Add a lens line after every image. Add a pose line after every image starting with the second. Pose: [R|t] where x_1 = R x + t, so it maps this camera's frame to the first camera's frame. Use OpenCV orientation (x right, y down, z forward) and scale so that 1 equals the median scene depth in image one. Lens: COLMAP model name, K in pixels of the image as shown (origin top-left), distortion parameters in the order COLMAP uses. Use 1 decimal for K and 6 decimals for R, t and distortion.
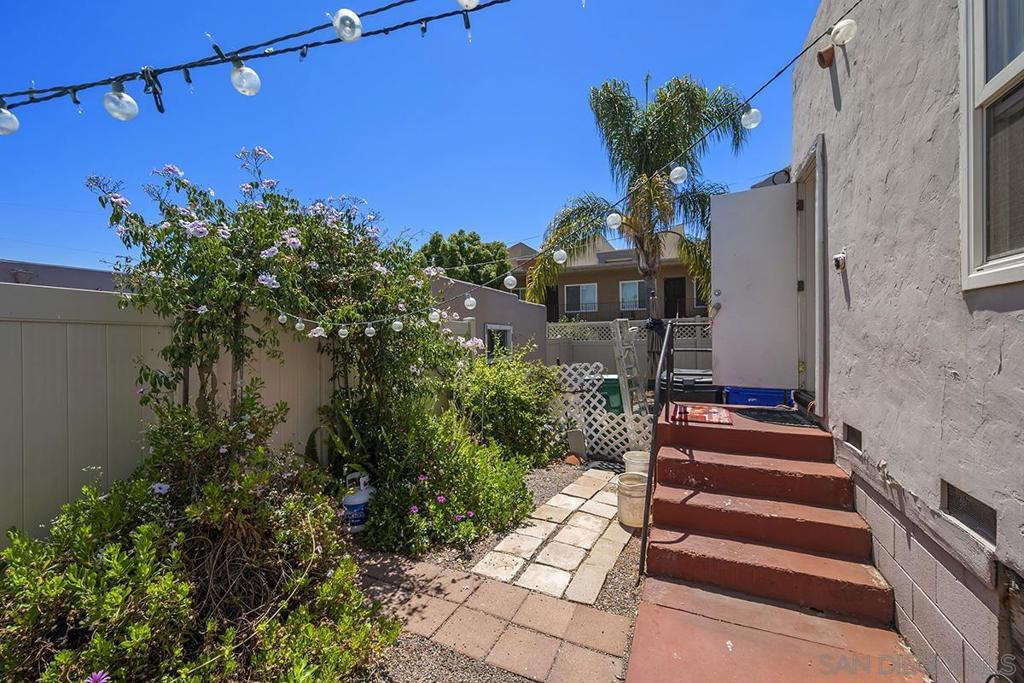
lens RADIAL K [[405.8, 0, 512.6], [0, 405.8, 341.4], [0, 0, 1]] dist [0.003027, 0.000091]
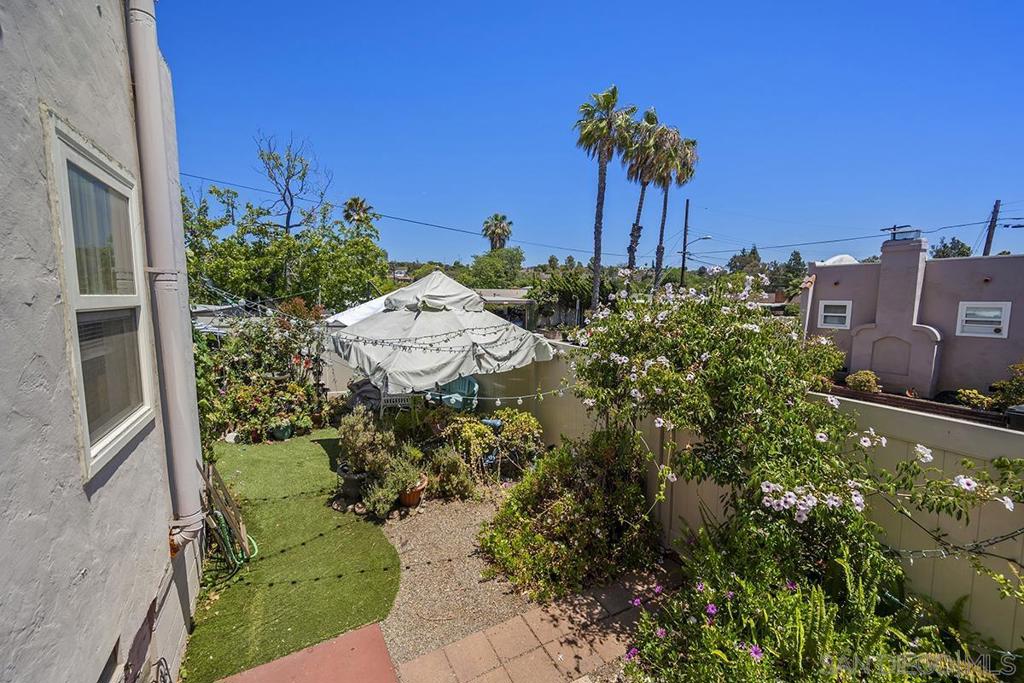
lens RADIAL K [[422.2, 0, 512.0], [0, 422.2, 341.5], [0, 0, 1]] dist [-0.000378, 0.000052]
pose [[-0.606471, 0.093007, -0.789647, 0.777840], [0.002878, 0.993385, 0.114793, -0.365471], [0.795101, 0.067346, -0.602727, 1.524291]]
